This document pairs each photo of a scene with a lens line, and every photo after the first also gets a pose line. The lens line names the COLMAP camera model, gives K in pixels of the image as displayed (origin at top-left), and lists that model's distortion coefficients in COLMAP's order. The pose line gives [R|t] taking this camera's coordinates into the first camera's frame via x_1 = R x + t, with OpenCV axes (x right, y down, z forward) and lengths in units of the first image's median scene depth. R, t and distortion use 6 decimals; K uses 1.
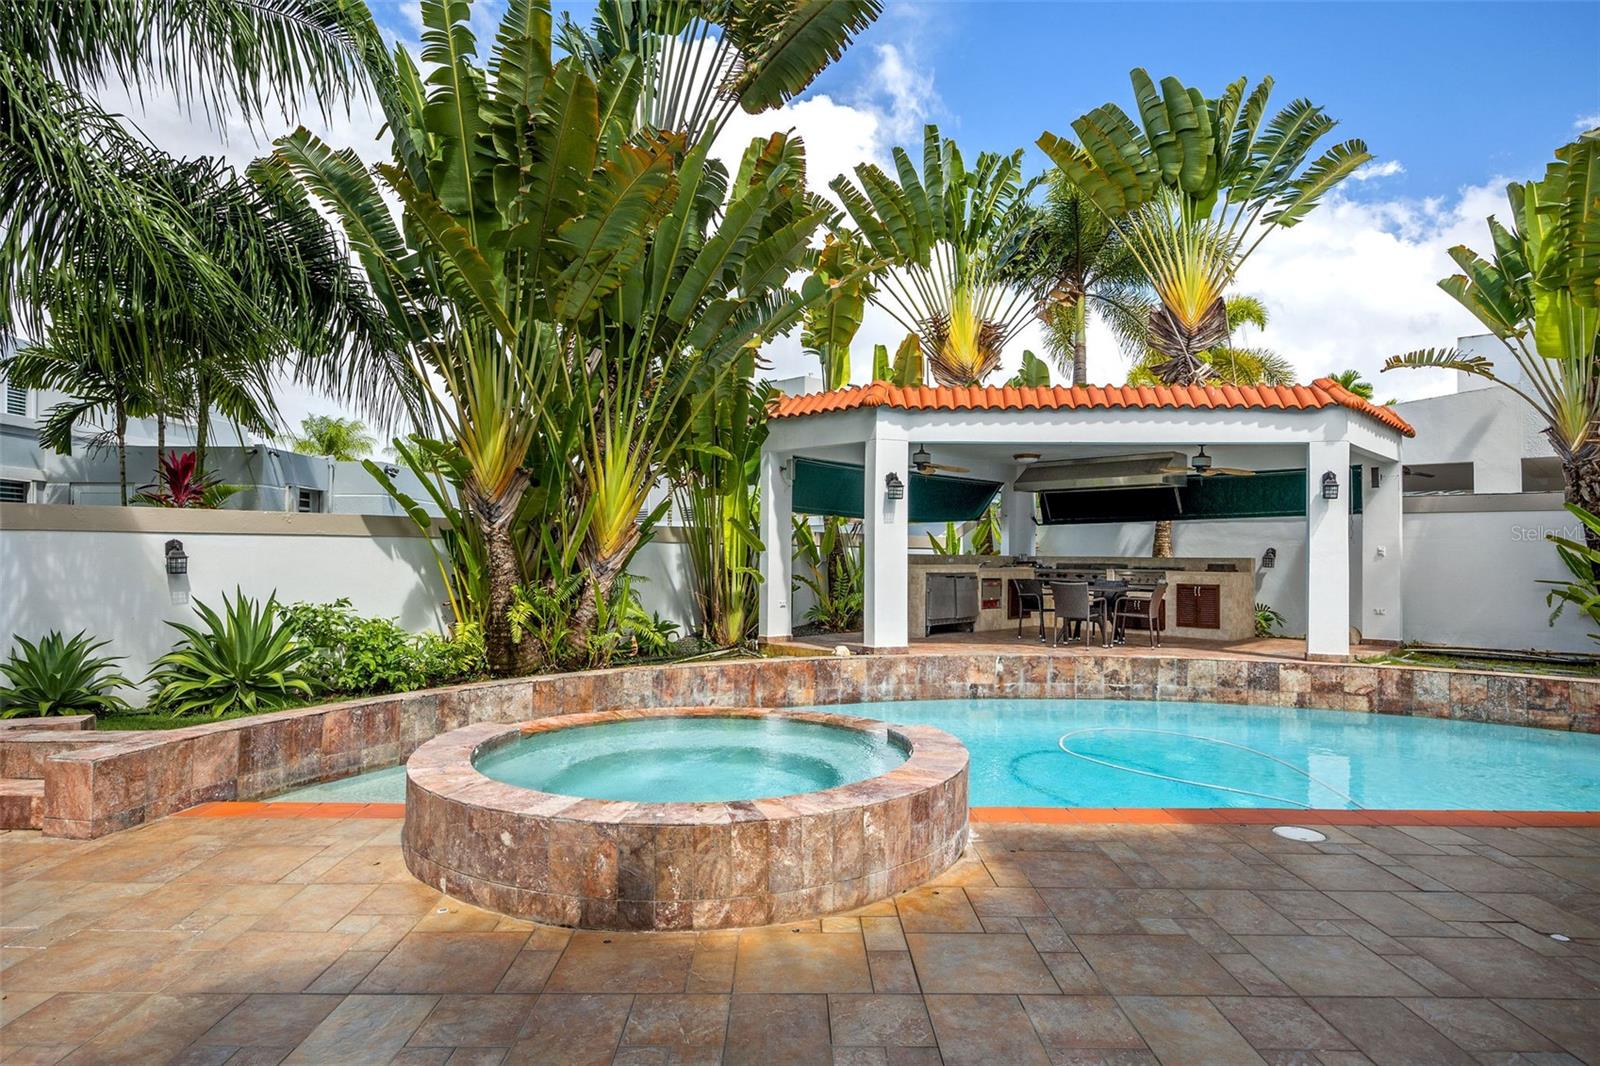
lens RADIAL K [[914.6, 0, 799.4], [0, 914.6, 538.6], [0, 0, 1]] dist [-0.000005, -0.000117]
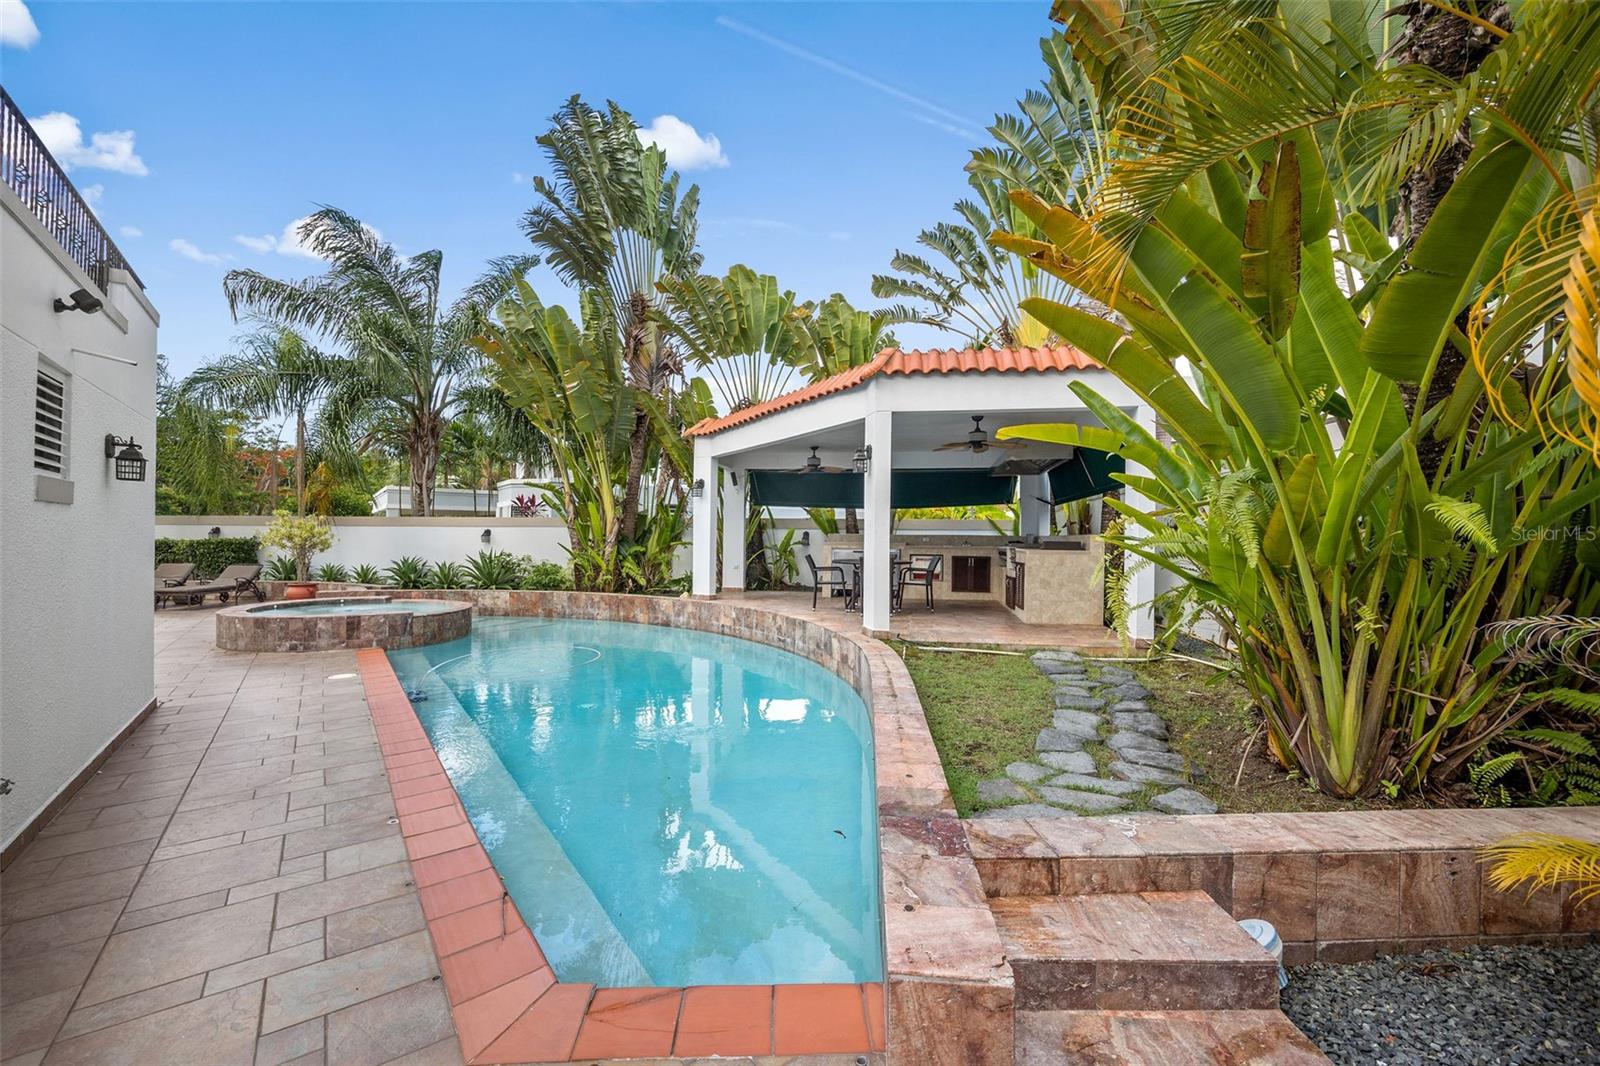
lens RADIAL K [[680.3, 0, 803.3], [0, 680.3, 532.4], [0, 0, 1]] dist [-0.000712, -0.000010]
pose [[0.559720, -0.011876, -0.828597, 1.128385], [0.012689, 0.999903, -0.005760, 0.024998], [0.828585, -0.007290, 0.559816, 0.518087]]
